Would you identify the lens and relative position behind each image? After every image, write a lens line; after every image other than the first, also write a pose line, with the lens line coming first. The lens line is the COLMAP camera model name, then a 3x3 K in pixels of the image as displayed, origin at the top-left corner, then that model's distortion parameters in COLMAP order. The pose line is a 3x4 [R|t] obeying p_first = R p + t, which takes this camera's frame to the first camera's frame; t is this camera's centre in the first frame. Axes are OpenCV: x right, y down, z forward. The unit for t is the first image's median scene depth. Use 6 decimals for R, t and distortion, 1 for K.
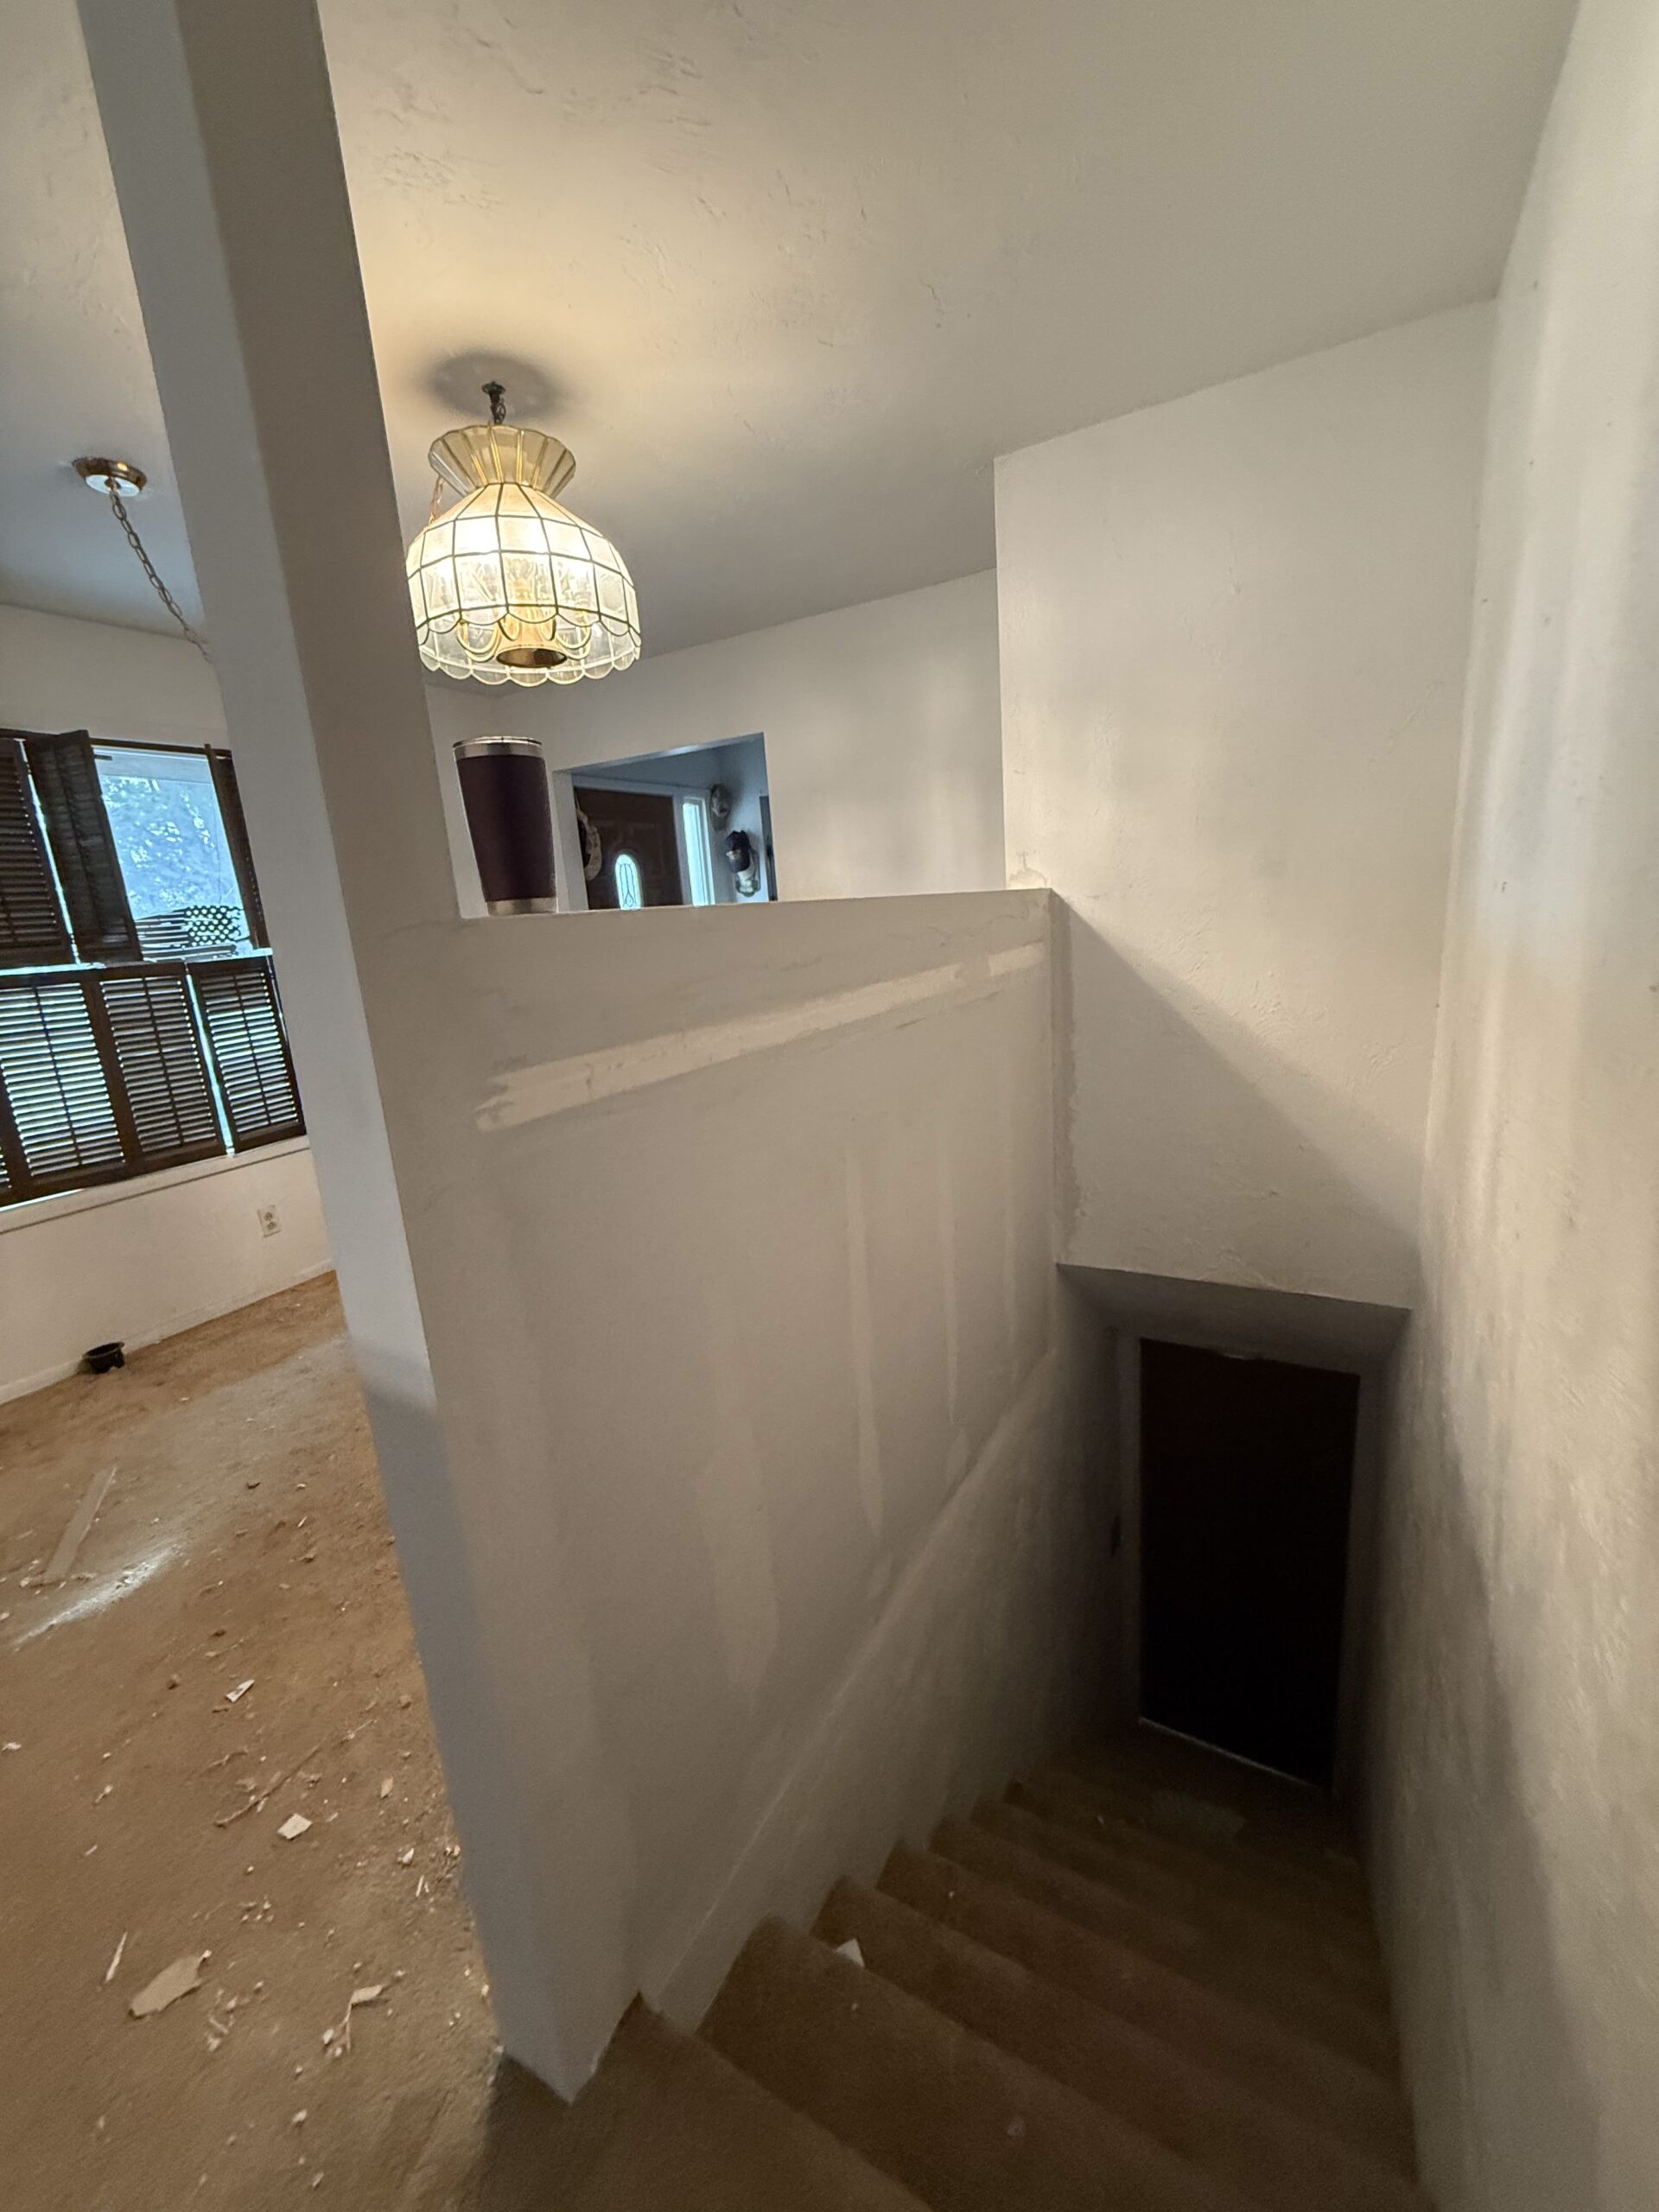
lens RADIAL K [[875.8, 0, 828.5], [0, 875.8, 1097.3], [0, 0, 1]] dist [0.003539, -0.001375]
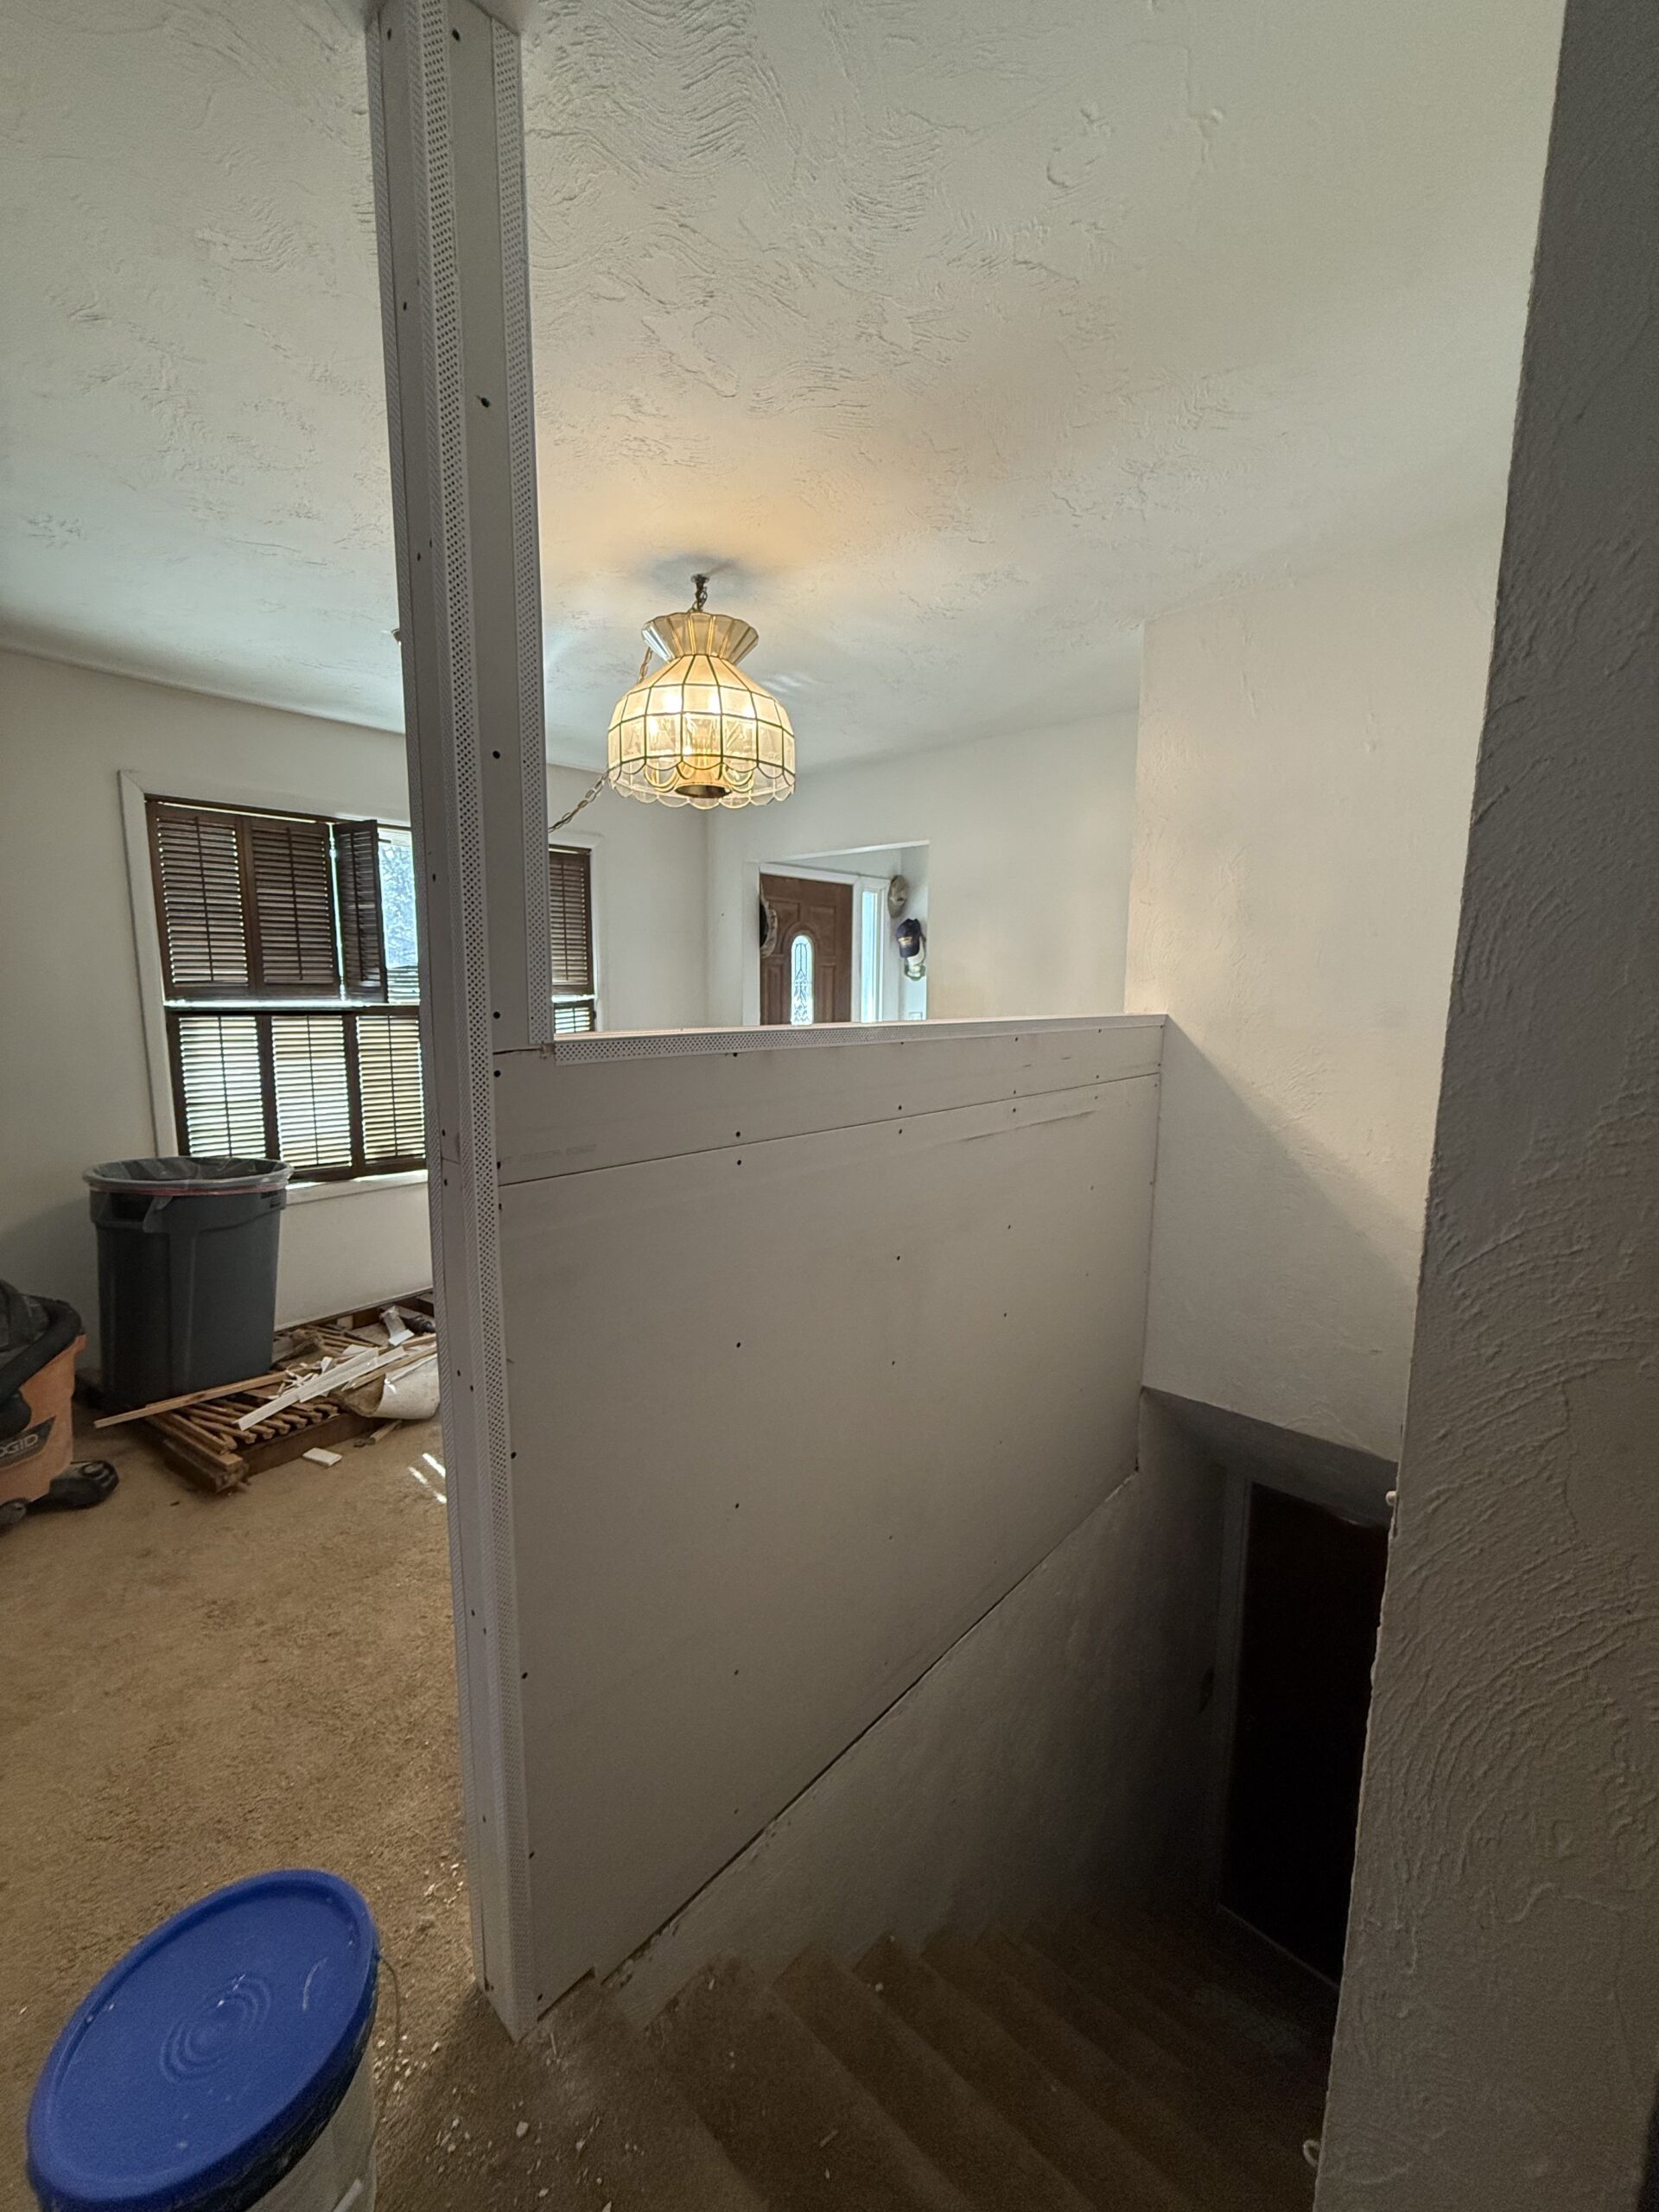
lens RADIAL K [[875.8, 0, 833.3], [0, 875.8, 1097.7], [0, 0, 1]] dist [0.003539, -0.001375]
pose [[0.973857, 0.108399, -0.199630, 0.080836], [-0.123420, 0.990265, -0.064369, -0.025367], [0.190709, 0.087325, 0.977755, -0.063016]]
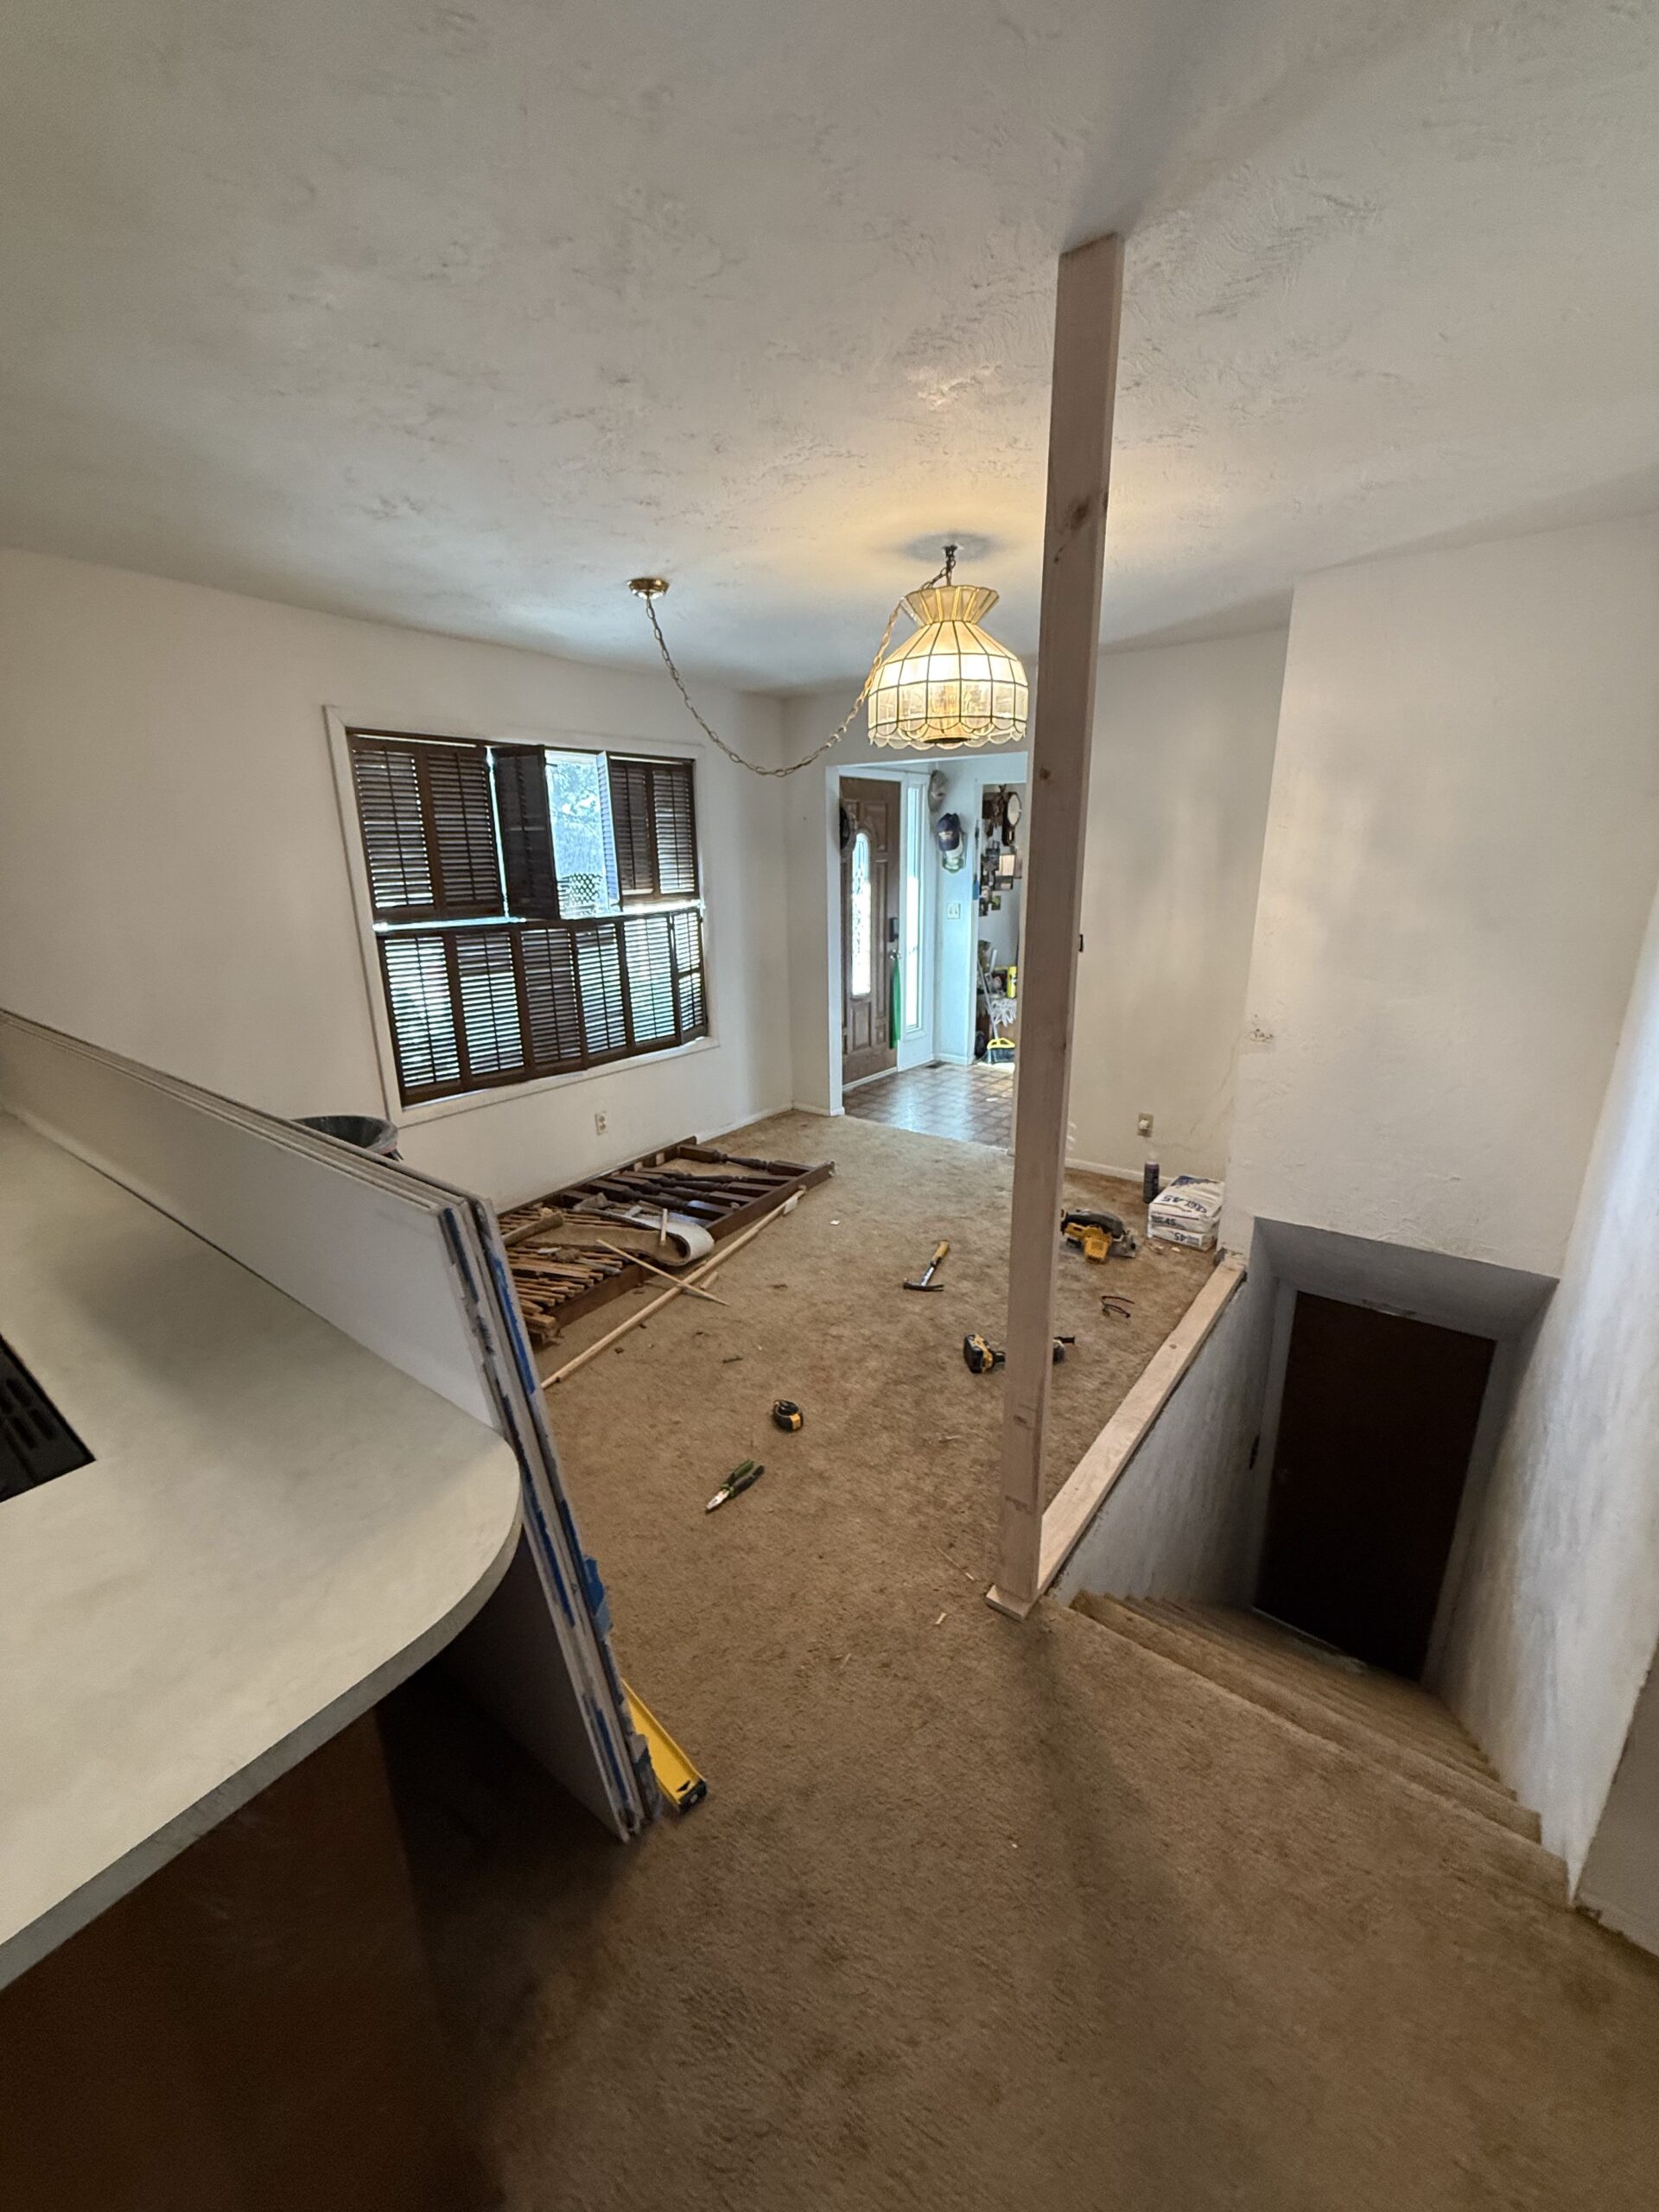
lens RADIAL K [[875.8, 0, 838.9], [0, 875.8, 1095.0], [0, 0, 1]] dist [0.003539, -0.001375]
pose [[0.991365, 0.090176, -0.095208, -0.231082], [-0.084506, 0.994492, 0.062009, -0.011346], [0.100275, -0.053428, 0.993524, -0.298472]]
